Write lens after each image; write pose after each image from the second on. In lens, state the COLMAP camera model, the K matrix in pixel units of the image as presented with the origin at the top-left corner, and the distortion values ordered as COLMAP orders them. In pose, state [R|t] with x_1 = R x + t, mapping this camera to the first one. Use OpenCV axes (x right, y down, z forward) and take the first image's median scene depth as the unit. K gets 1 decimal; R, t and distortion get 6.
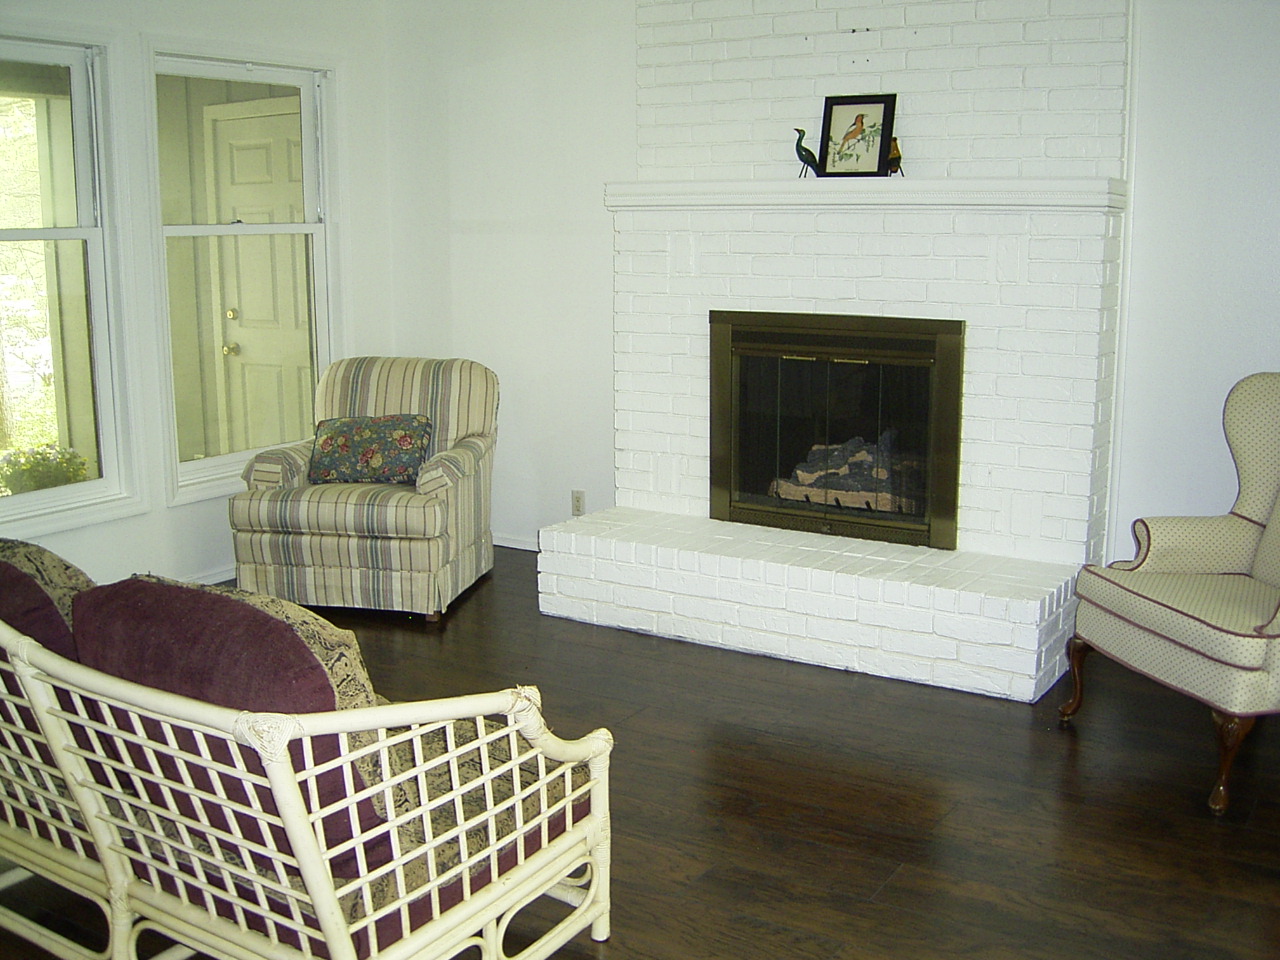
lens RADIAL K [[1382.8, 0, 638.6], [0, 1382.8, 478.2], [0, 0, 1]] dist [-0.114543, 0.000000]
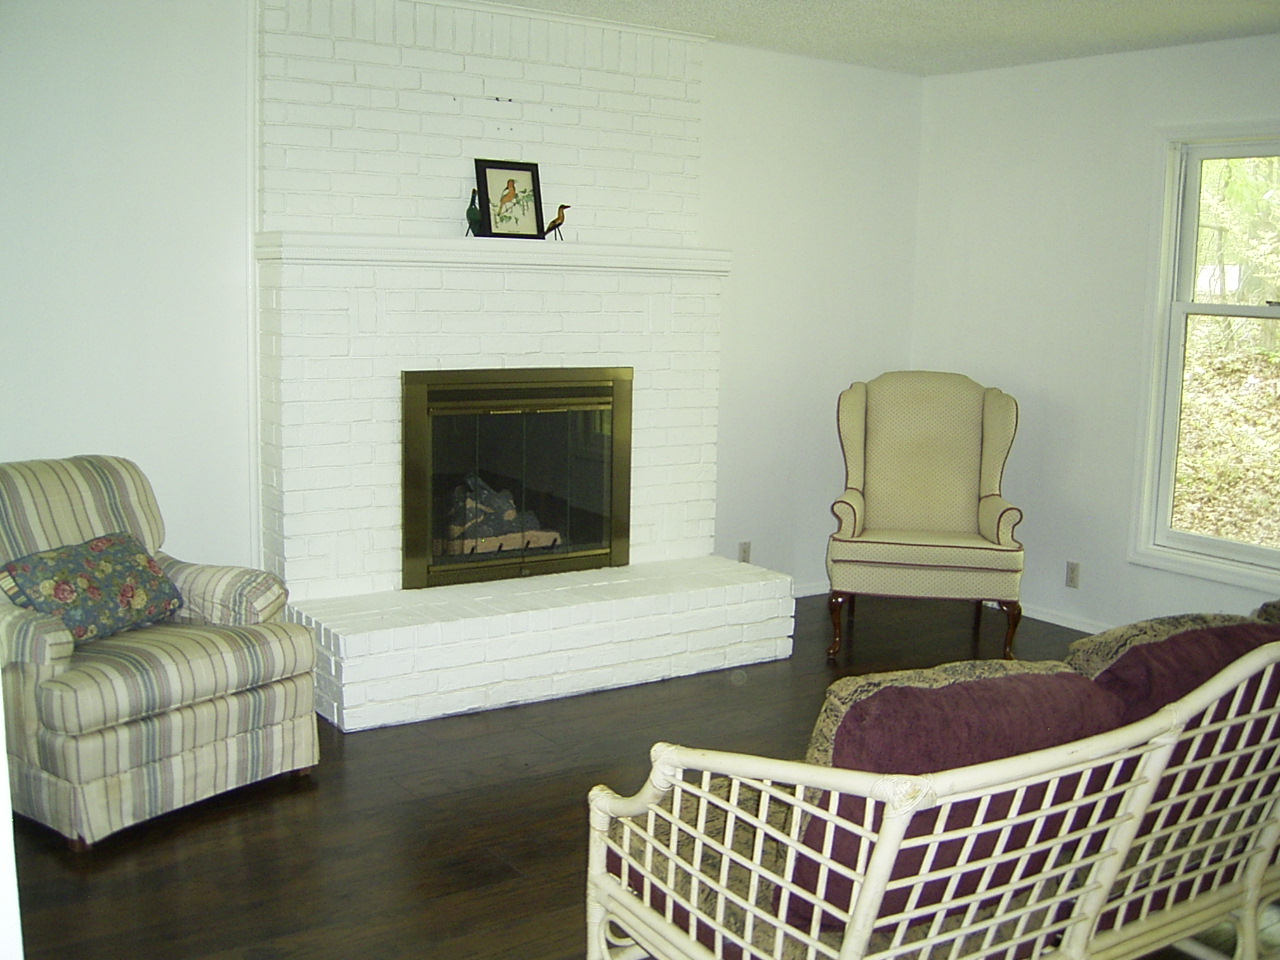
lens RADIAL K [[1382.8, 0, 639.7], [0, 1382.8, 481.5], [0, 0, 1]] dist [-0.114543, 0.000000]
pose [[0.391763, -0.121155, 0.912054, -0.792678], [0.141195, 0.987467, 0.070524, -0.094527], [-0.909168, 0.101149, 0.403959, 0.496421]]
